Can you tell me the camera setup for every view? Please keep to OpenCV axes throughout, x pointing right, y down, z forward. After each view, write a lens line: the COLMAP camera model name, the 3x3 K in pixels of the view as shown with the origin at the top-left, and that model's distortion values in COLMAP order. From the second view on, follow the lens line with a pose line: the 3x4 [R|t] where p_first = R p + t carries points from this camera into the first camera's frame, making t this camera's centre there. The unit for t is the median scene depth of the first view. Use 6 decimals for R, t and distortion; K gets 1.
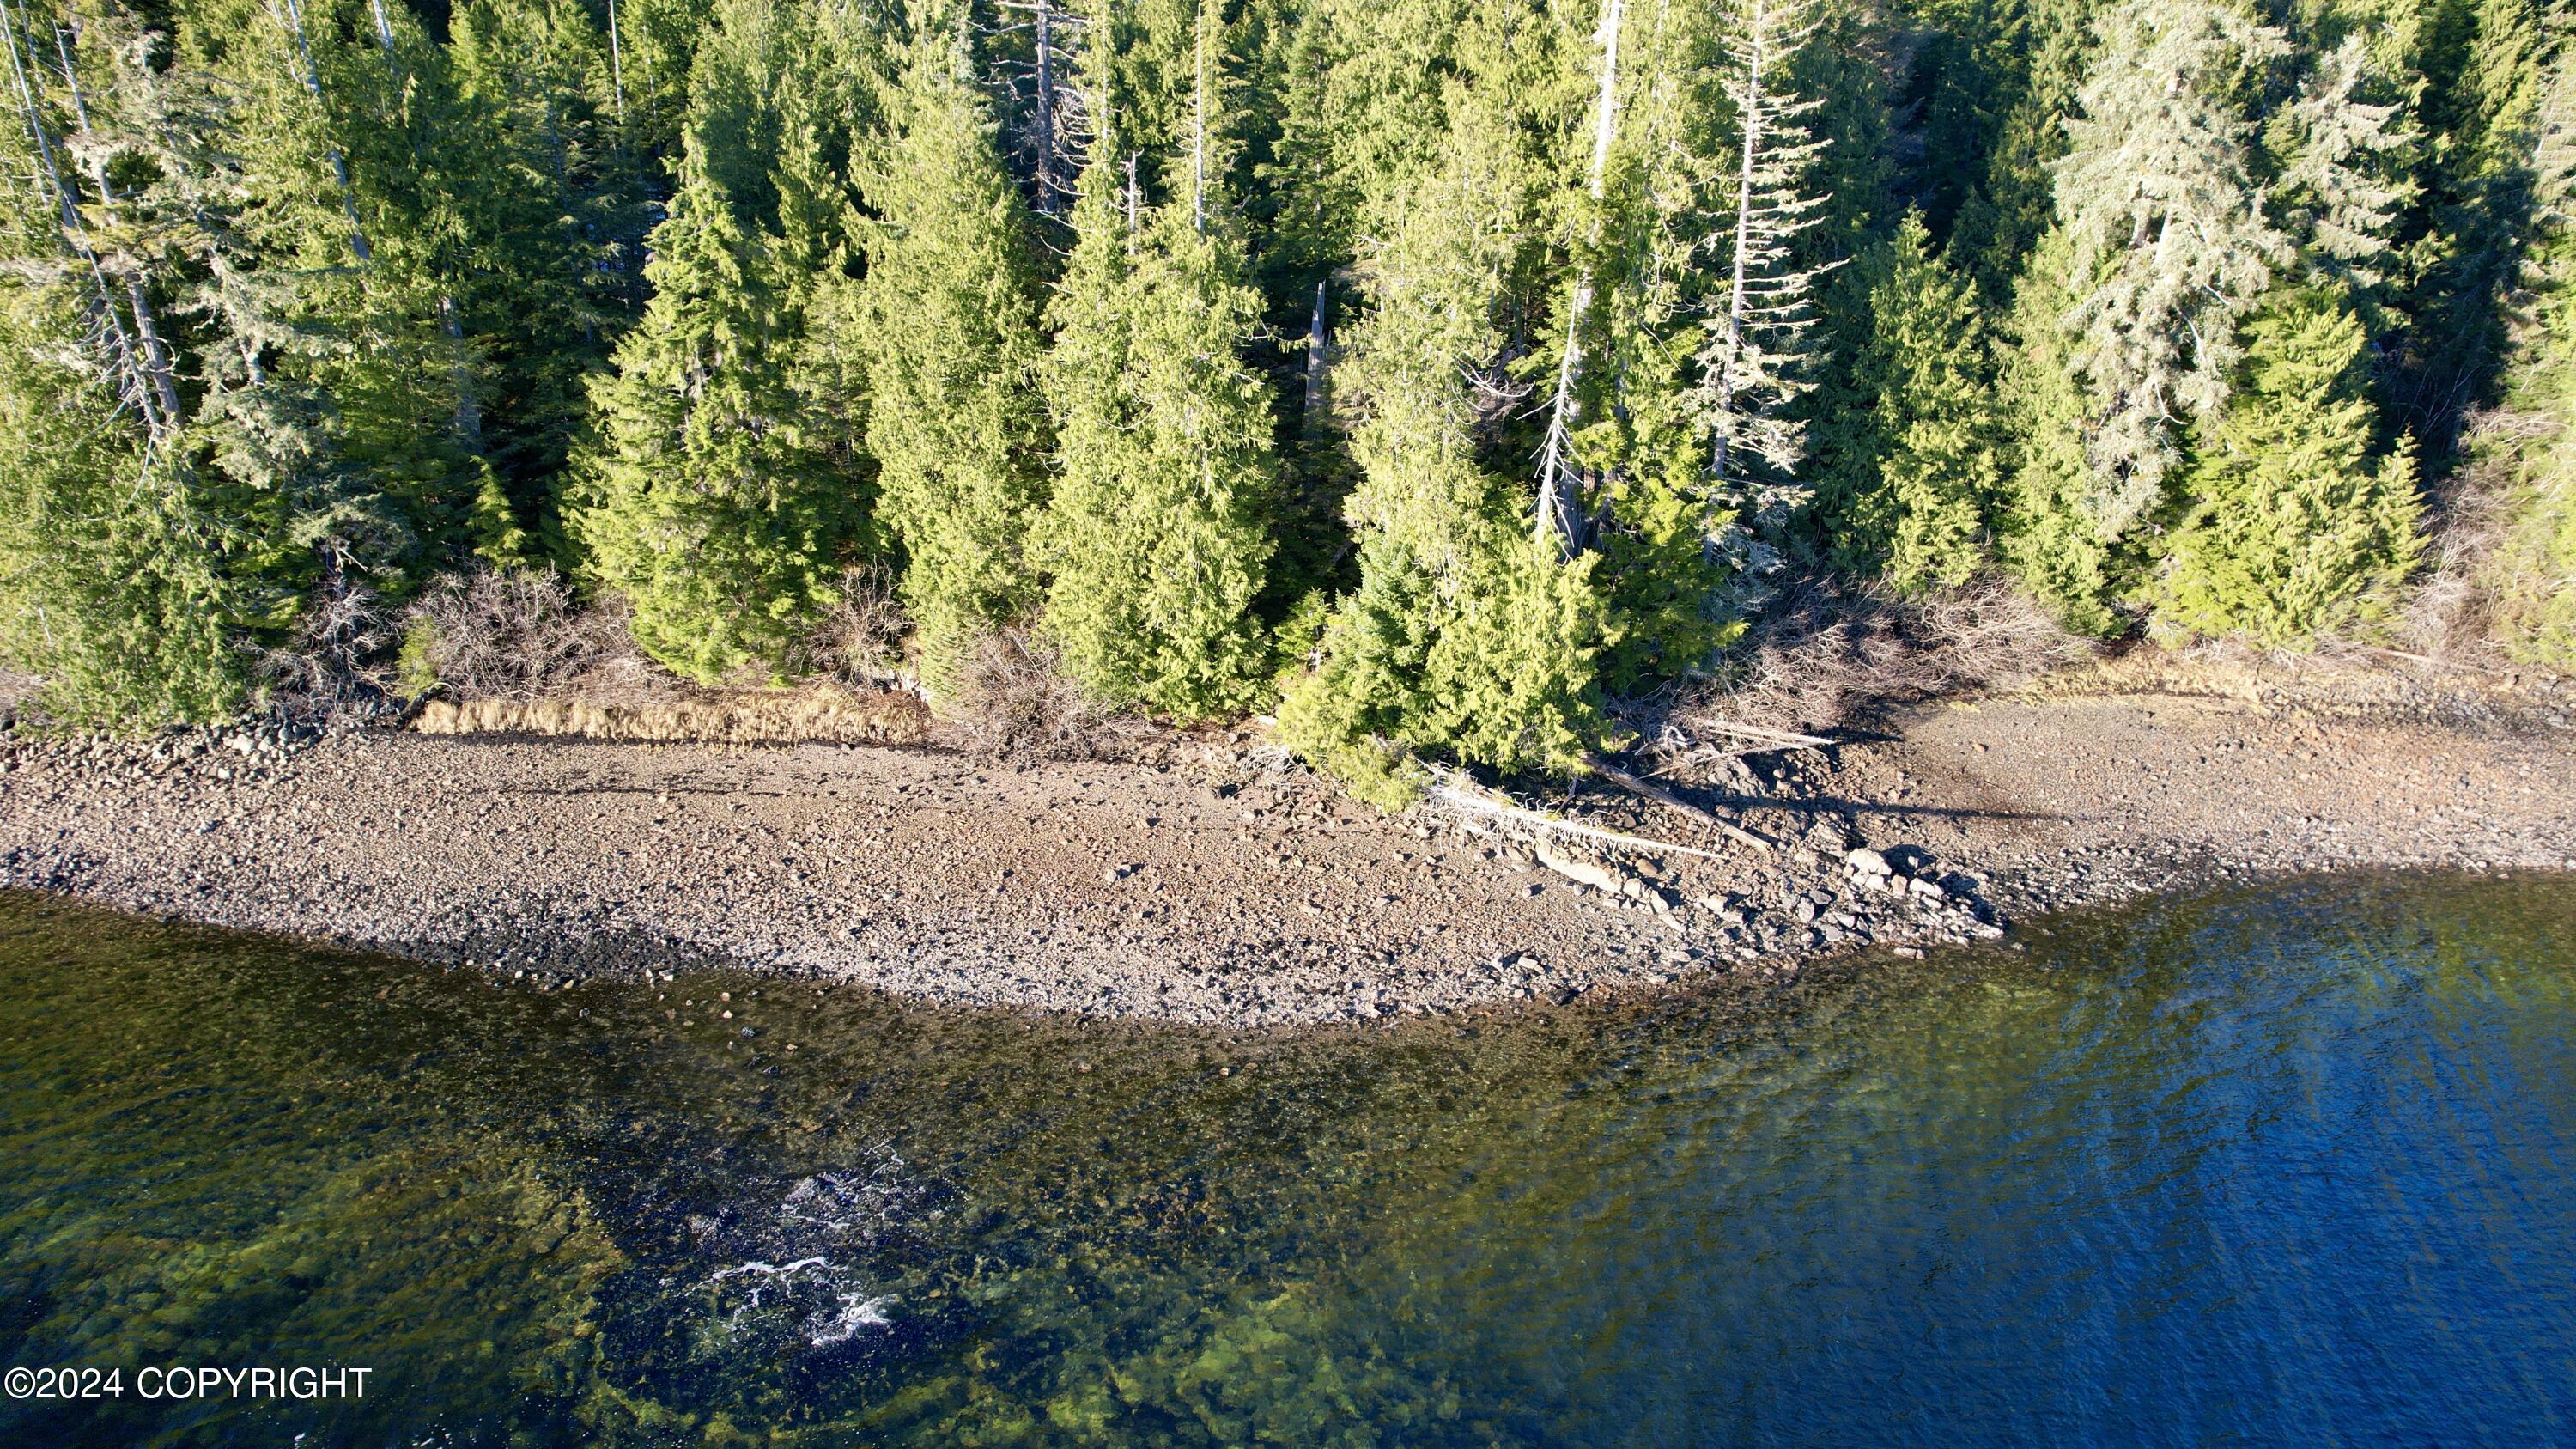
lens RADIAL K [[1654.5, 0, 1308.1], [0, 1654.5, 725.5], [0, 0, 1]] dist [-0.074587, 0.071017]
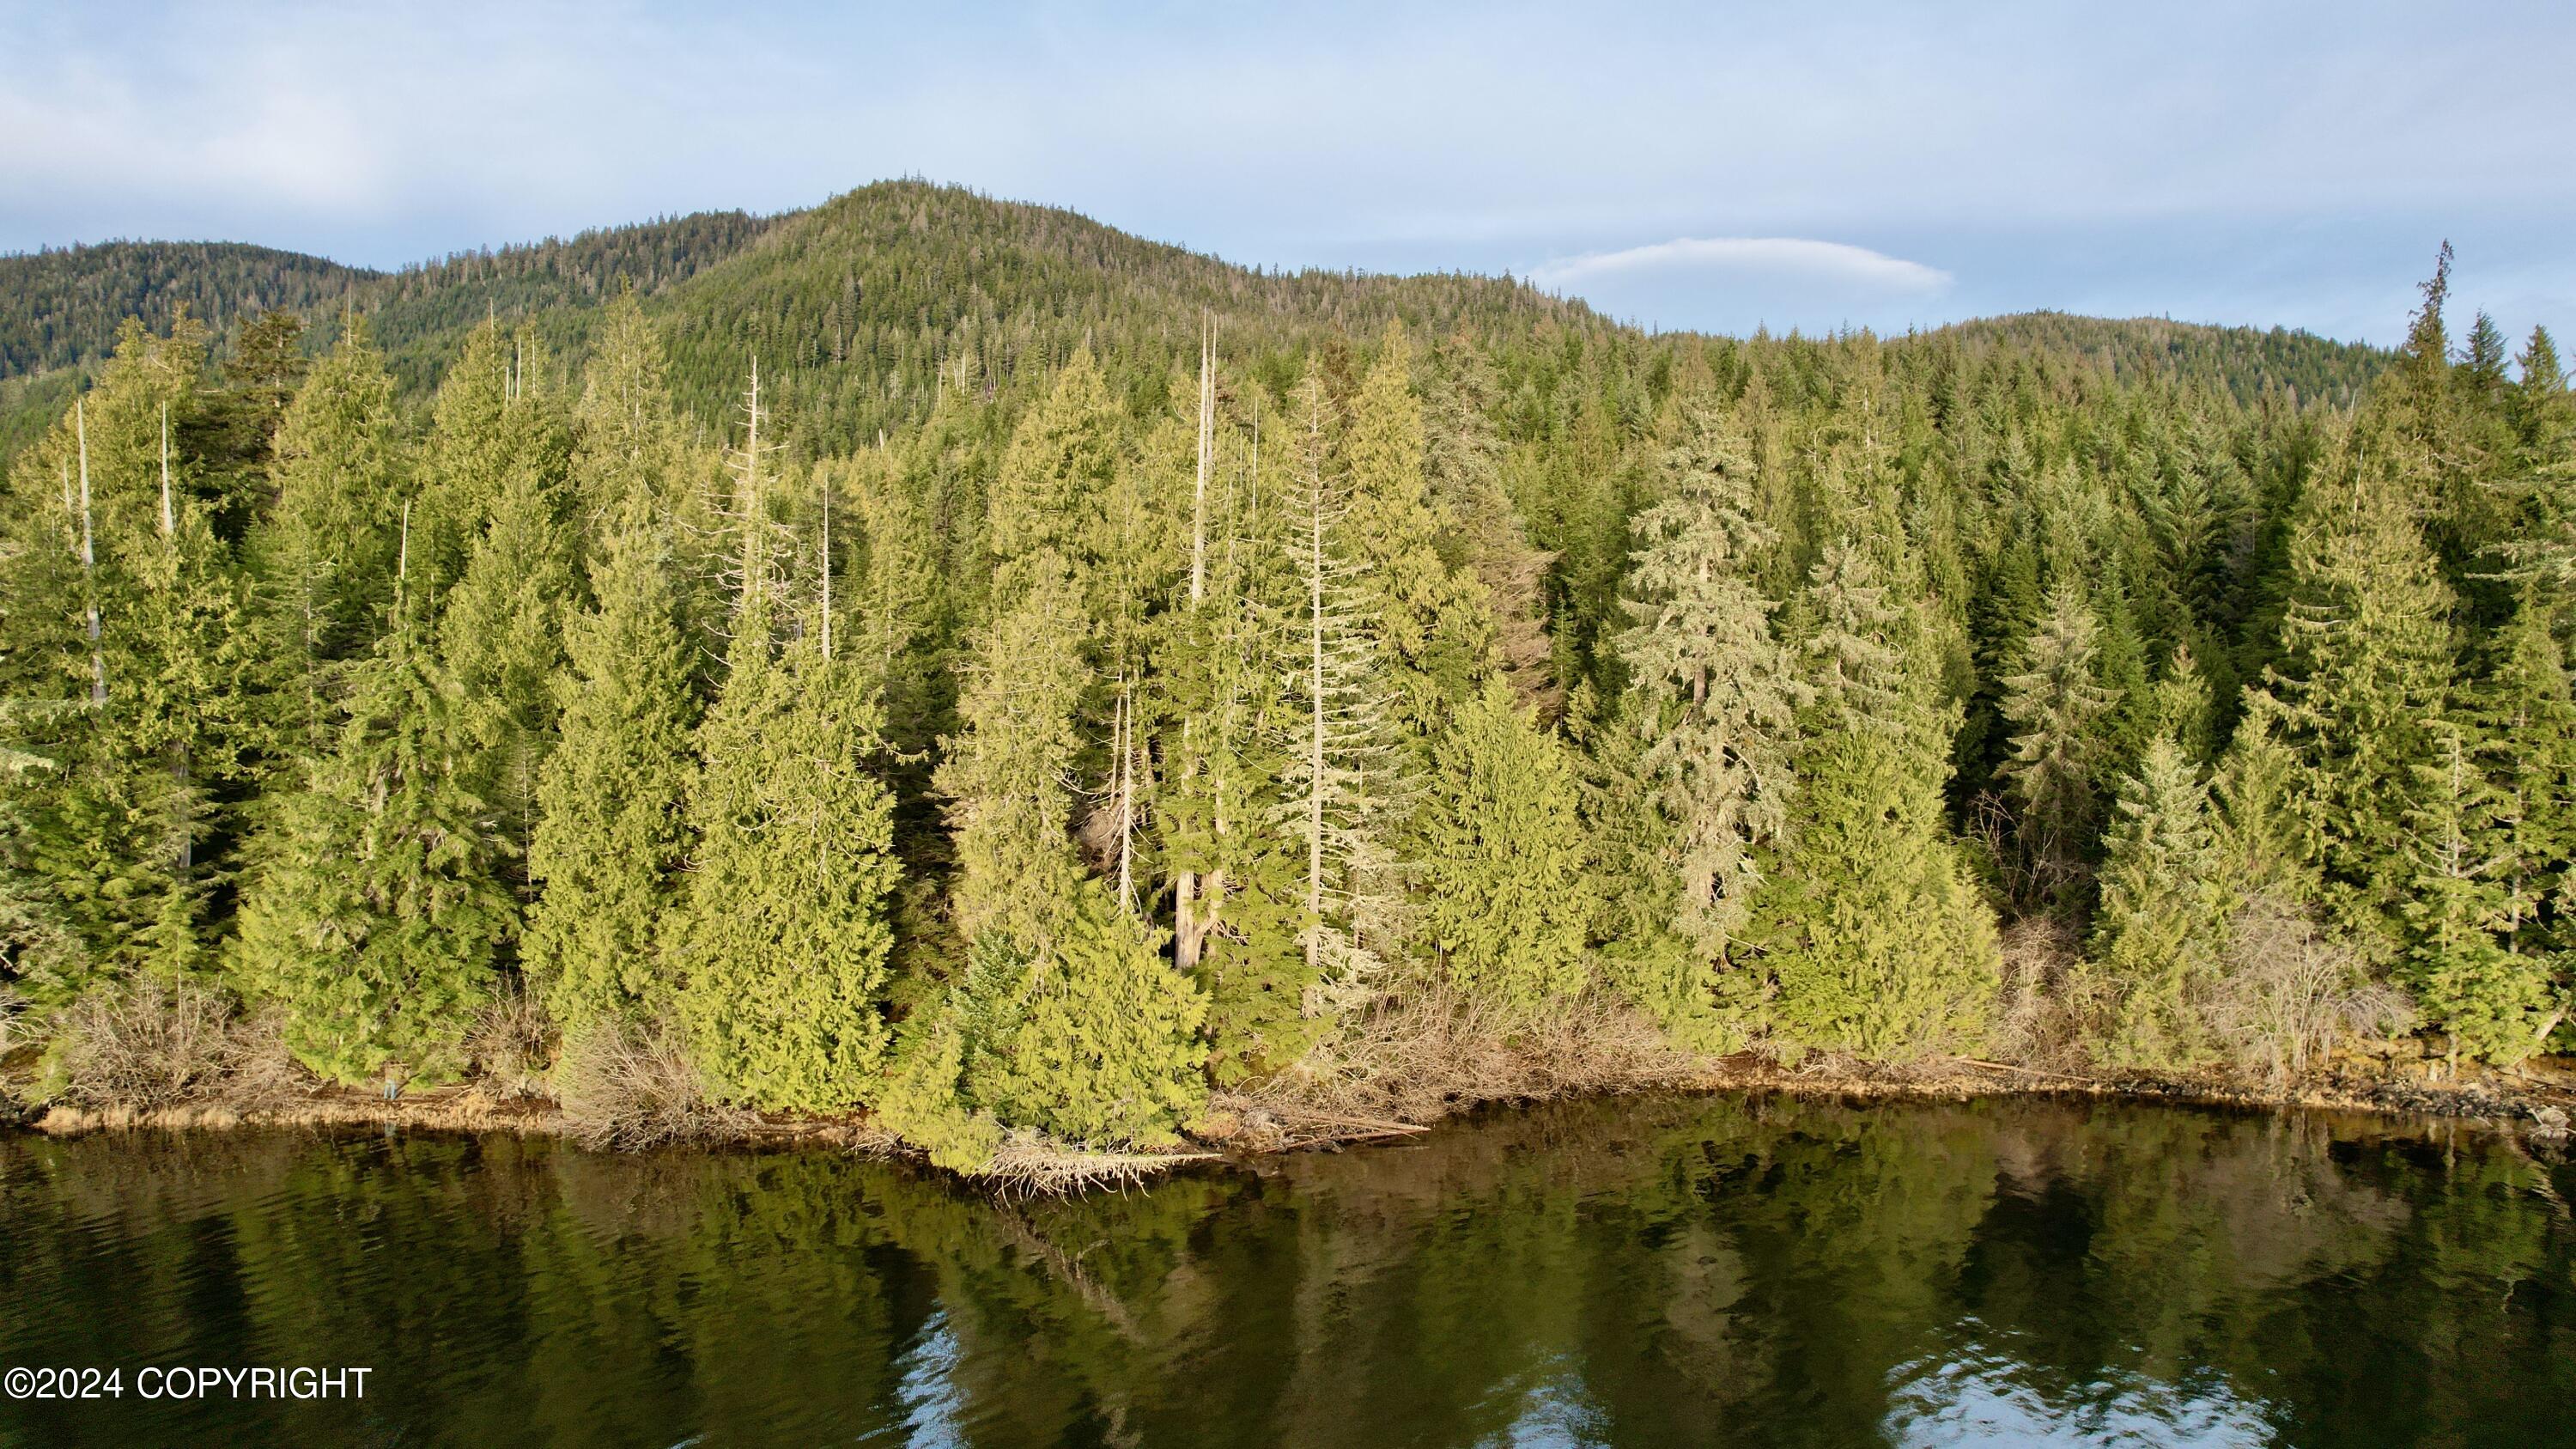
lens RADIAL K [[1627.1, 0, 1309.7], [0, 1627.1, 729.4], [0, 0, 1]] dist [-0.071642, 0.061427]
pose [[0.998361, -0.001269, 0.057216, 0.201054], [0.022658, 0.926833, -0.374790, 0.172551], [-0.052554, 0.375472, 0.925343, -0.048118]]
